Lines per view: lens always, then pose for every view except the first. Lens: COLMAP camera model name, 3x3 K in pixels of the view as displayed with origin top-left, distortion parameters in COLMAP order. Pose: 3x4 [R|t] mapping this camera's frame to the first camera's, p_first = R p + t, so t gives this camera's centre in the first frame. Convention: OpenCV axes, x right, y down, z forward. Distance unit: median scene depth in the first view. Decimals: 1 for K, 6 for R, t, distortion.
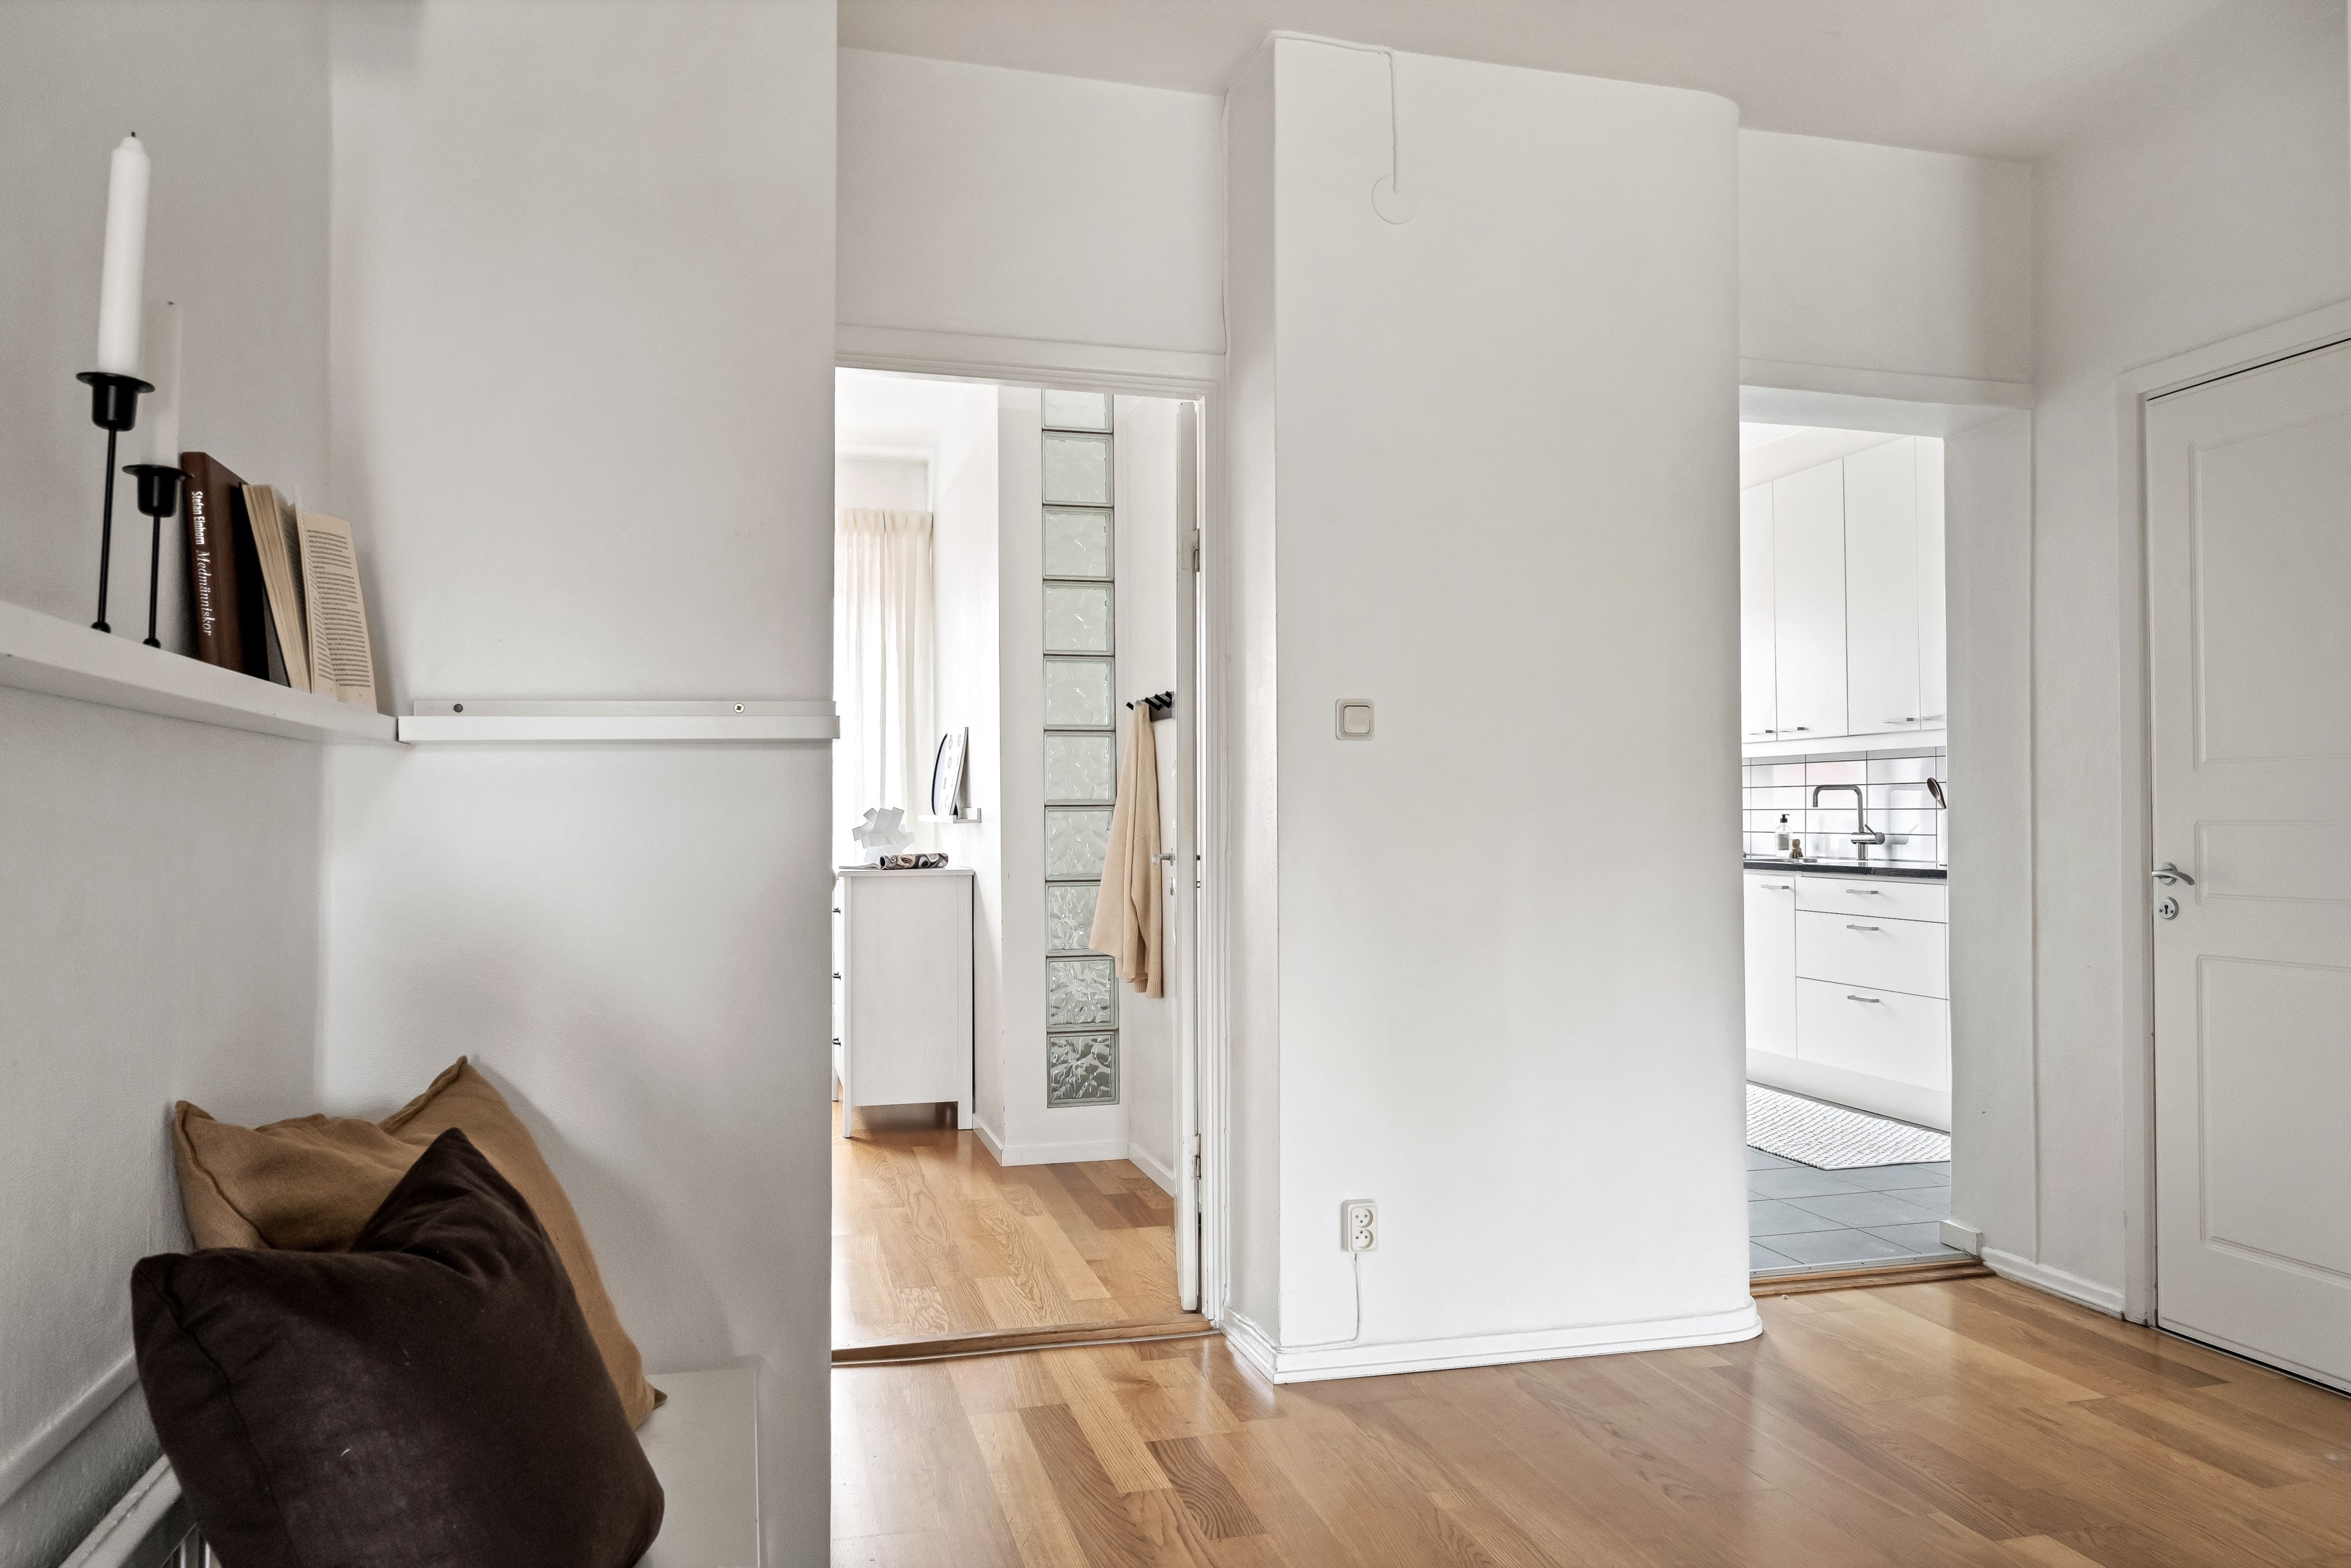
lens RADIAL K [[1658.9, 0, 1182.2], [0, 1658.9, 797.4], [0, 0, 1]] dist [0.000670, 0.001881]
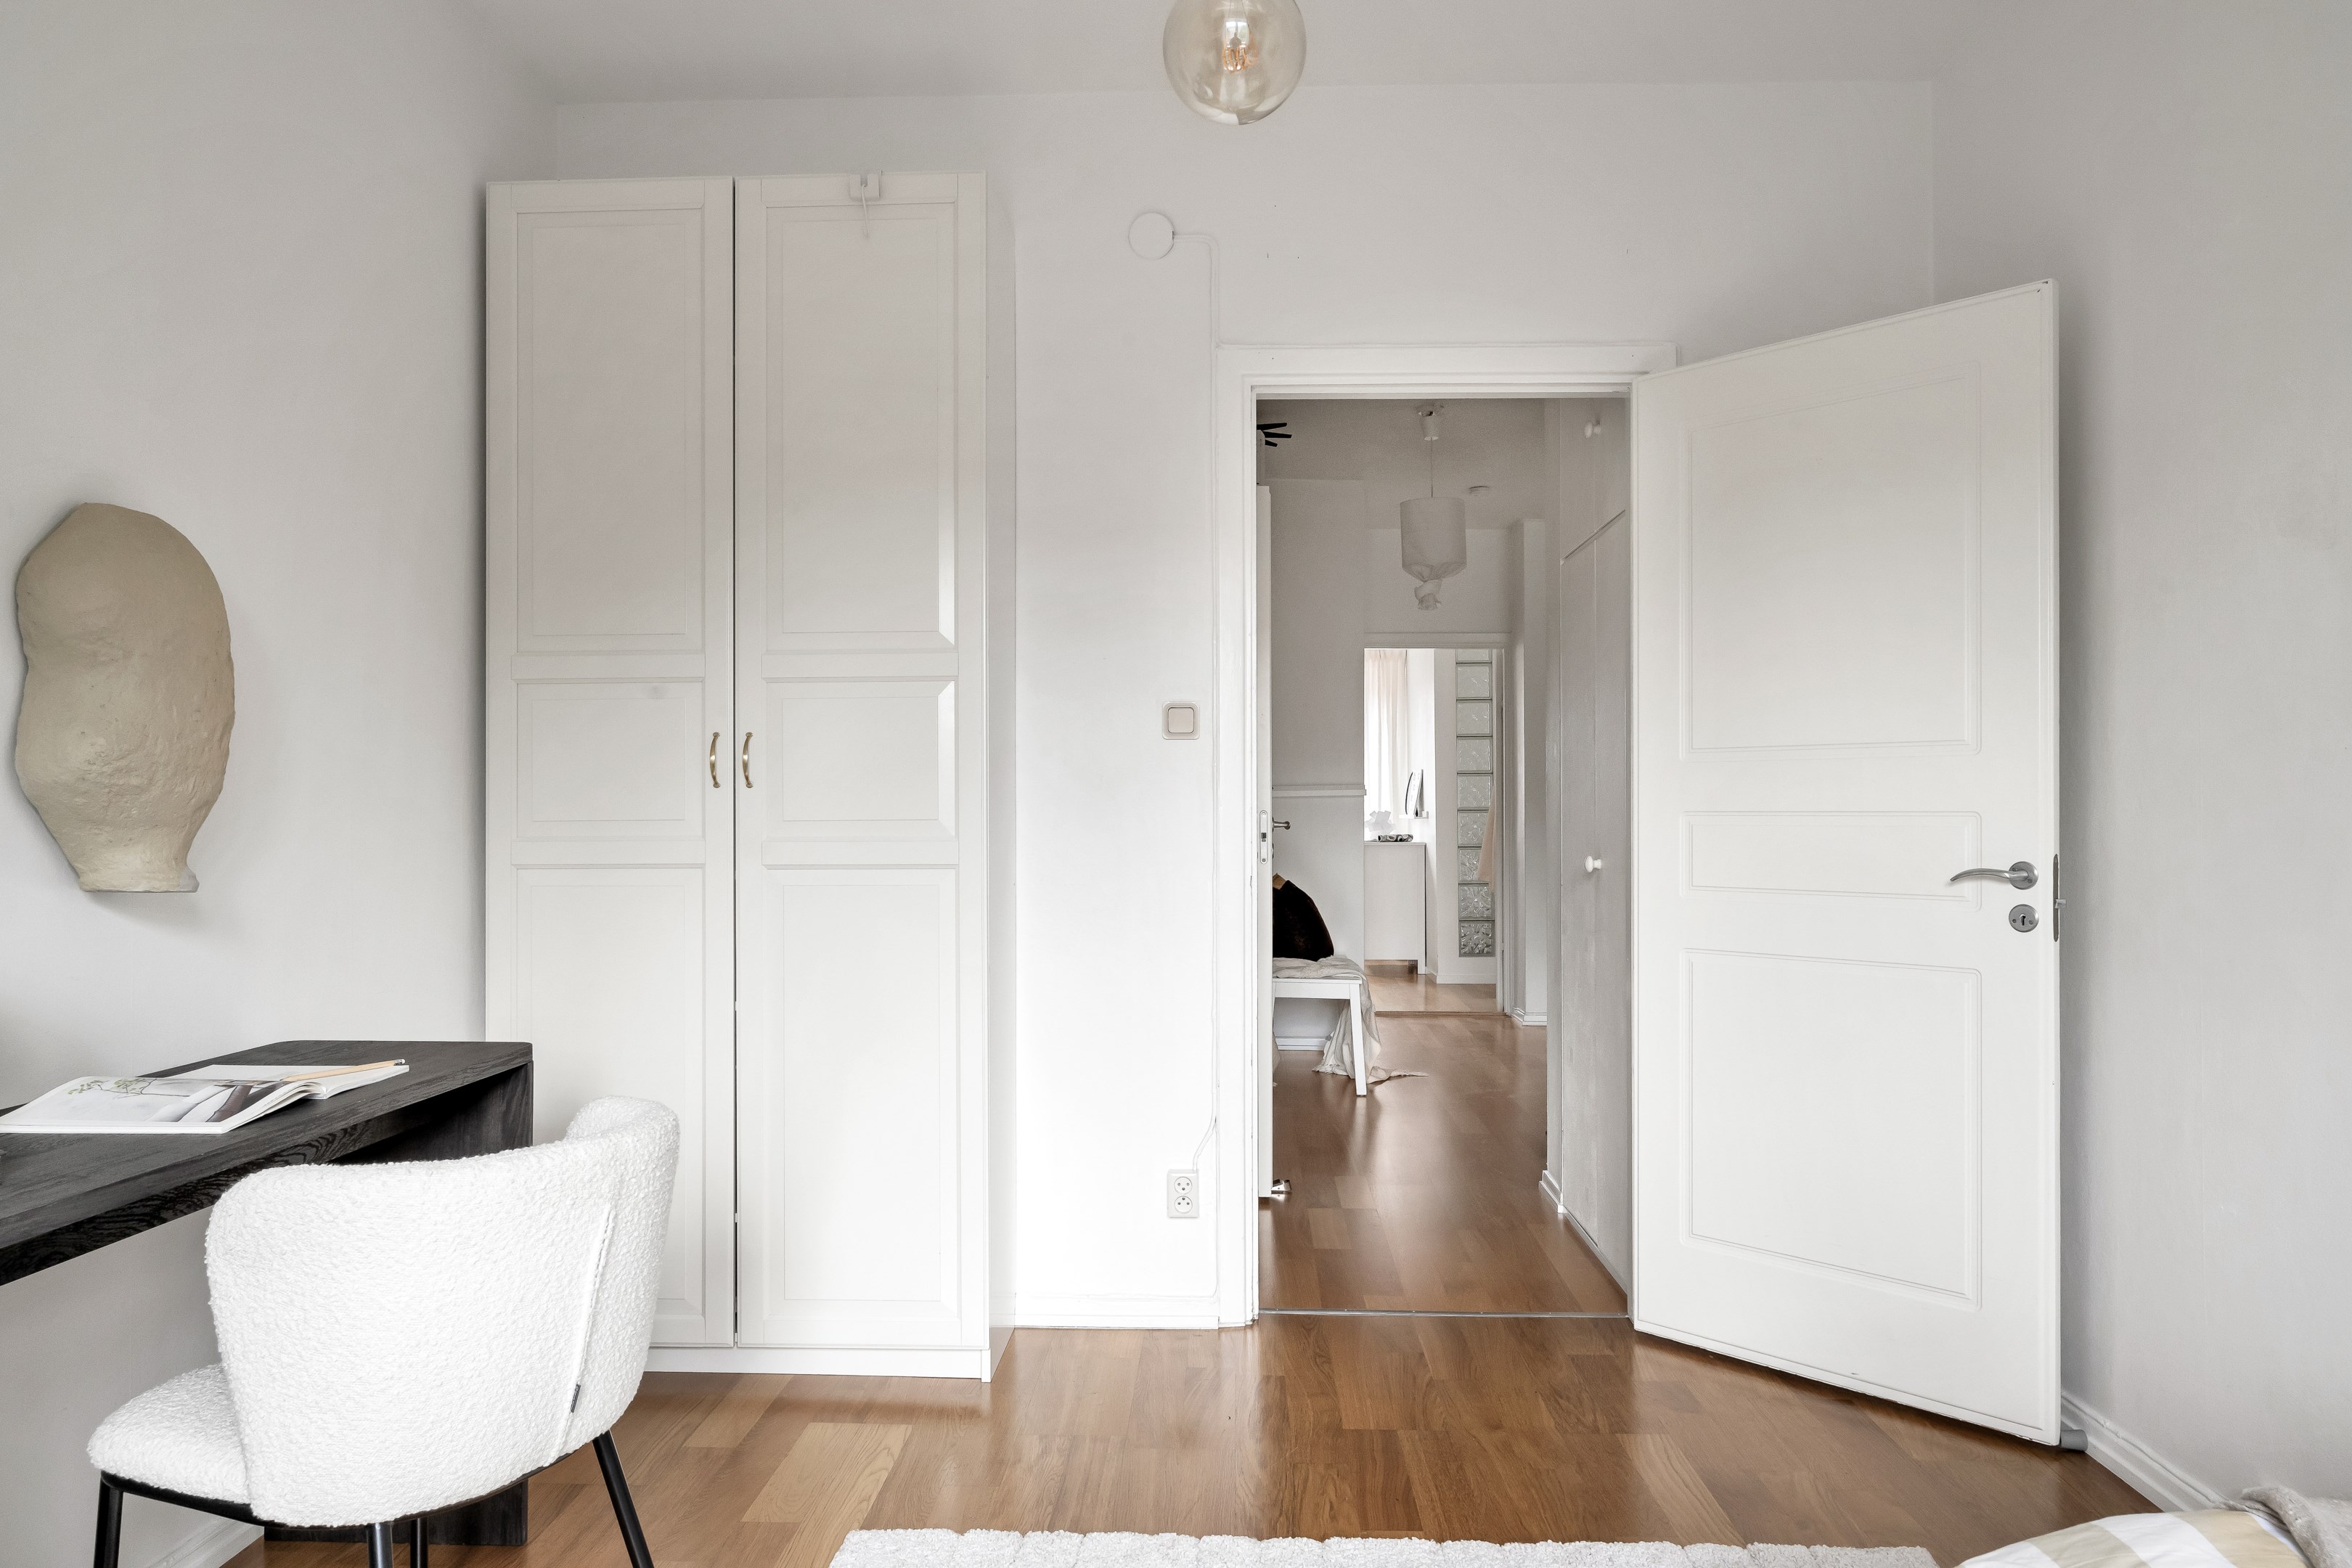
lens RADIAL K [[1659.7, 0, 1181.3], [0, 1659.7, 795.9], [0, 0, 1]] dist [0.000670, 0.001881]
pose [[0.955994, -0.005000, -0.293343, 0.183270], [0.006930, 0.999961, 0.005540, -0.025622], [0.293304, -0.007329, 0.955991, -1.012198]]
